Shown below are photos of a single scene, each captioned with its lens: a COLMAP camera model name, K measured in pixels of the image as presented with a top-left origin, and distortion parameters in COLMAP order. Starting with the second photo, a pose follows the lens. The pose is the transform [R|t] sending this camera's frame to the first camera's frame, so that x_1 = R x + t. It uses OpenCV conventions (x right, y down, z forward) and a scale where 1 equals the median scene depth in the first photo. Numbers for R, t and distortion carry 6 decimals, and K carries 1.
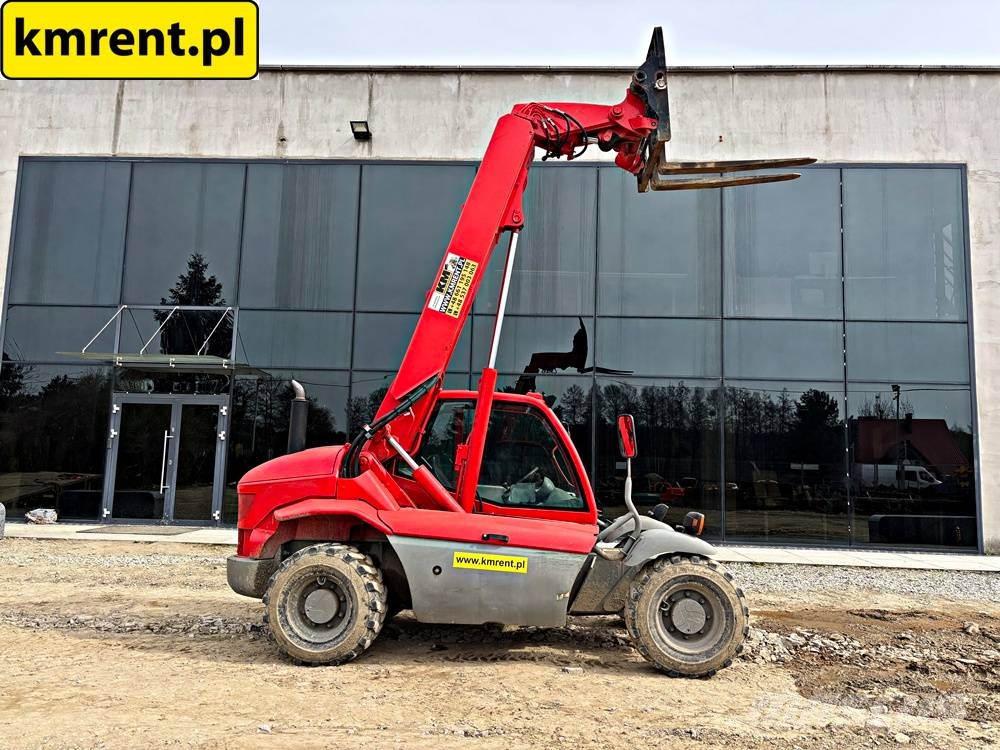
lens RADIAL K [[712.9, 0, 400.8], [0, 712.9, 394.9], [0, 0, 1]] dist [0.019235, -0.008692]
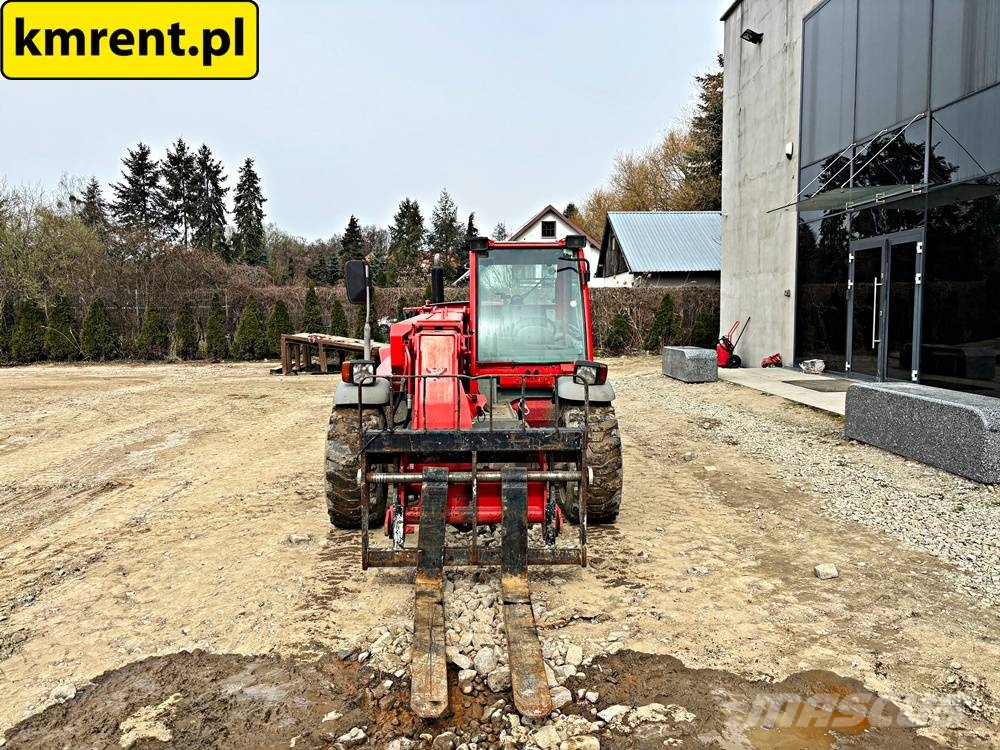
lens RADIAL K [[755.7, 0, 500.0], [0, 755.7, 375.0], [0, 0, 1]] dist [0.025198, 0.000859]
pose [[0.065015, 0.058724, -0.996155, 0.593026], [0.107572, 0.992037, 0.065502, 0.058108], [0.992069, -0.111417, 0.058180, 0.476482]]
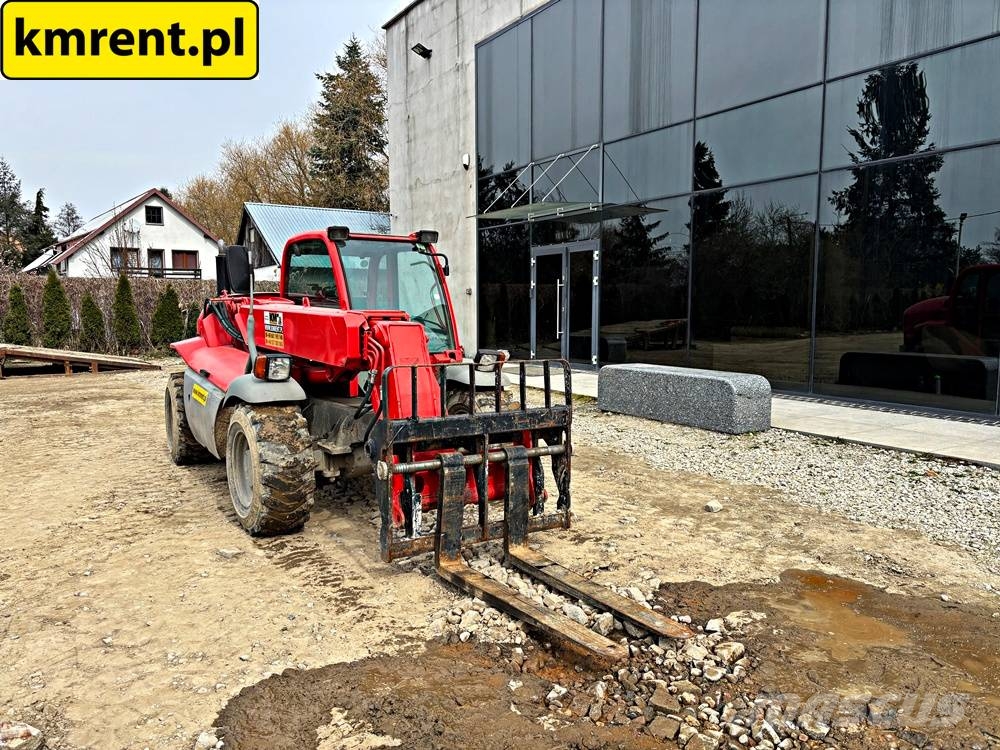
lens RADIAL K [[753.9, 0, 503.9], [0, 753.9, 379.8], [0, 0, 1]] dist [0.042666, -0.045569]
pose [[0.559473, 0.055519, -0.826987, 0.558799], [0.096819, 0.986546, 0.131731, 0.042422], [0.823174, -0.153768, 0.546571, 0.308503]]
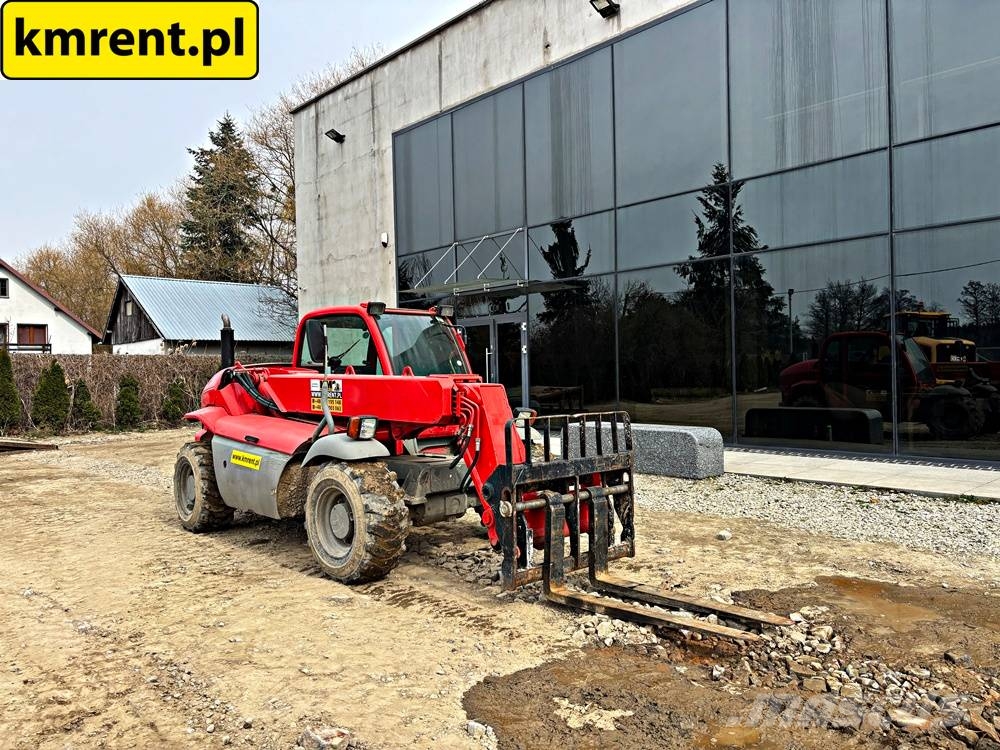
lens RADIAL K [[751.0, 0, 502.5], [0, 751.0, 372.7], [0, 0, 1]] dist [0.045210, -0.046950]
pose [[0.704296, -0.040661, -0.708741, 0.532599], [0.107184, 0.993004, 0.049542, 0.032273], [0.701769, -0.110858, 0.703727, 0.183211]]
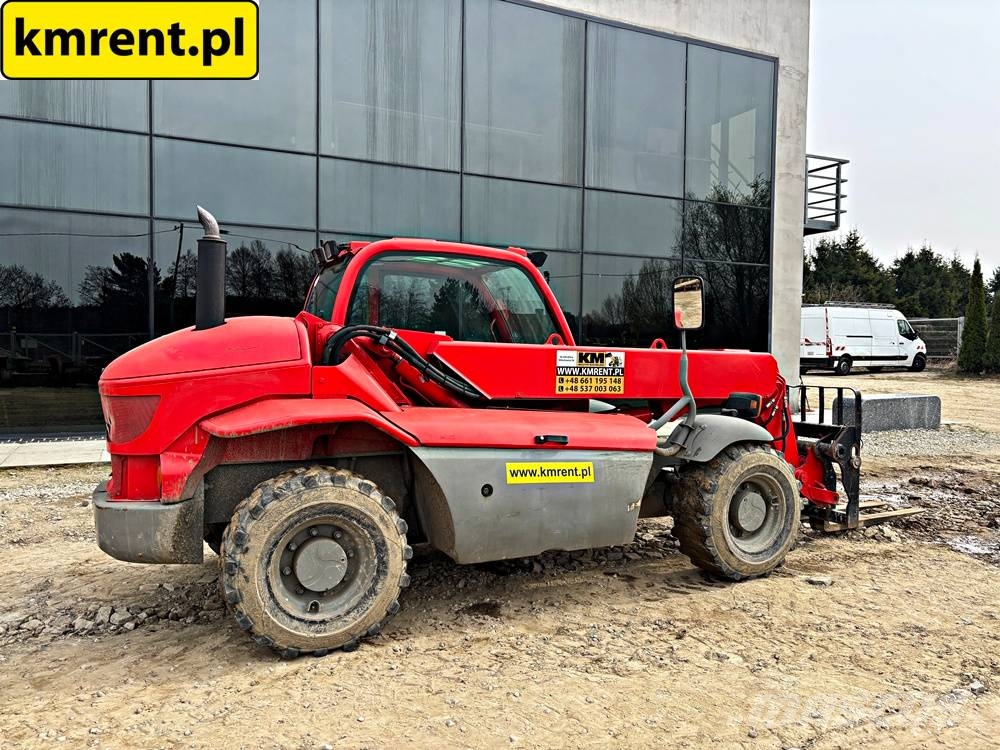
lens RADIAL K [[751.0, 0, 502.5], [0, 751.0, 372.7], [0, 0, 1]] dist [0.045210, -0.046950]
pose [[0.886378, -0.031458, 0.461893, -0.114079], [-0.029847, 0.991730, 0.124821, 0.014521], [-0.462000, -0.124424, 0.878109, 0.143763]]
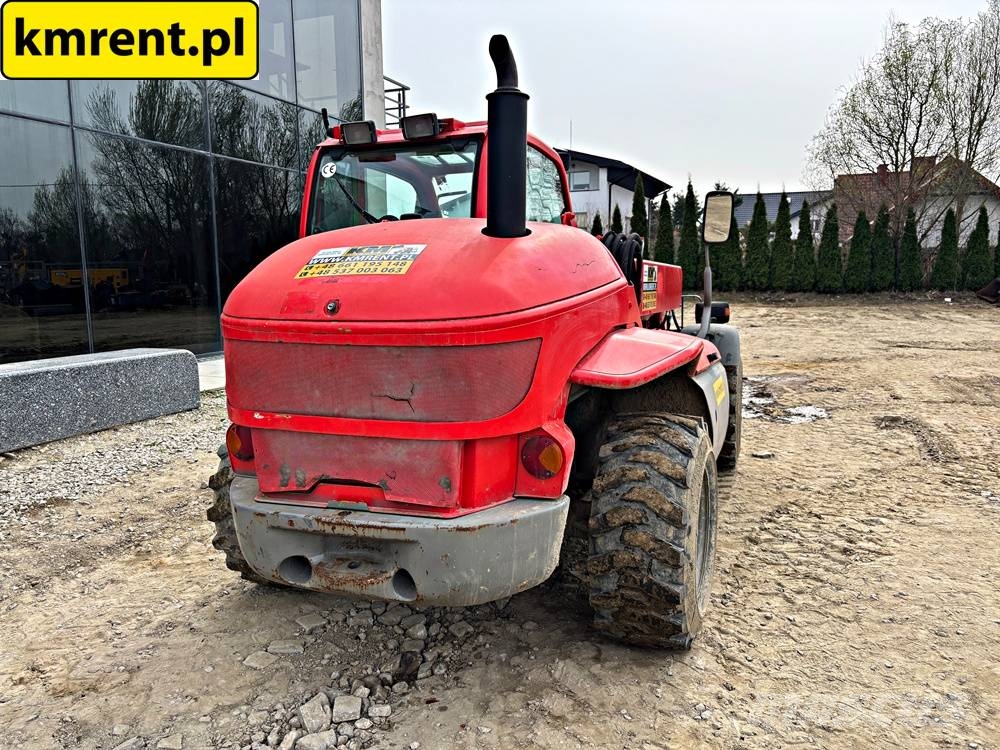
lens RADIAL K [[751.0, 0, 502.5], [0, 751.0, 372.7], [0, 0, 1]] dist [0.045210, -0.046950]
pose [[0.321696, -0.152312, 0.934512, -0.270087], [-0.070865, 0.980336, 0.184175, 0.038209], [-0.944187, -0.125472, 0.304577, 0.401878]]
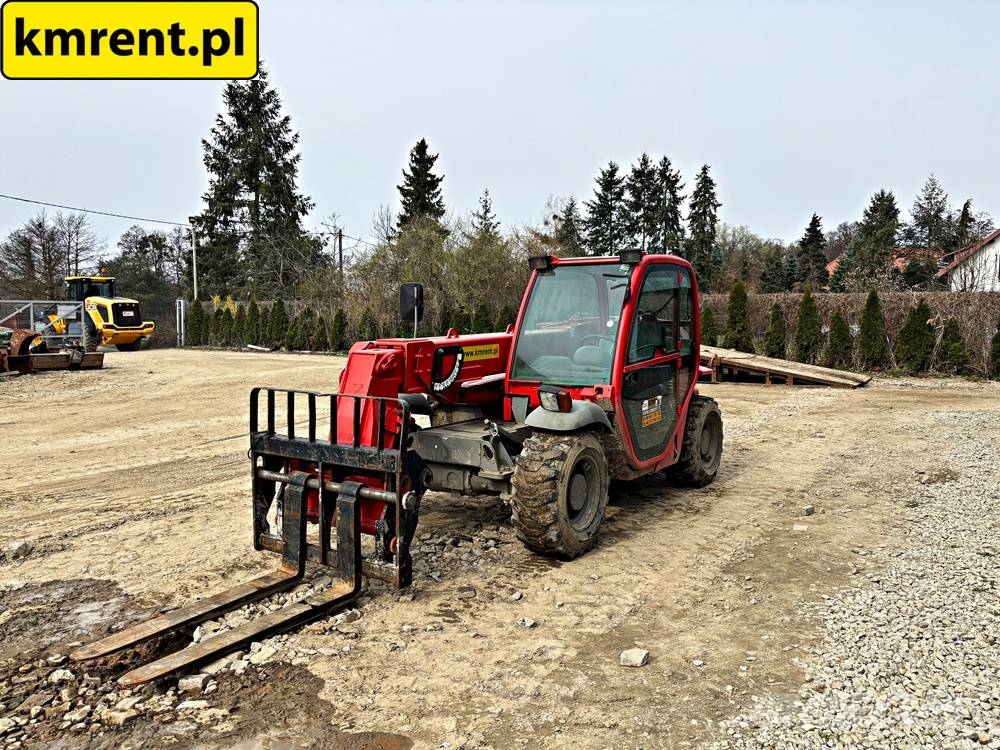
lens RADIAL K [[756.8, 0, 499.3], [0, 756.8, 390.2], [0, 0, 1]] dist [0.023834, 0.001853]
pose [[-0.523653, 0.057081, -0.850017, 0.530996], [0.067871, 0.997377, 0.025165, 0.073136], [0.849224, -0.044514, -0.526153, 0.735098]]
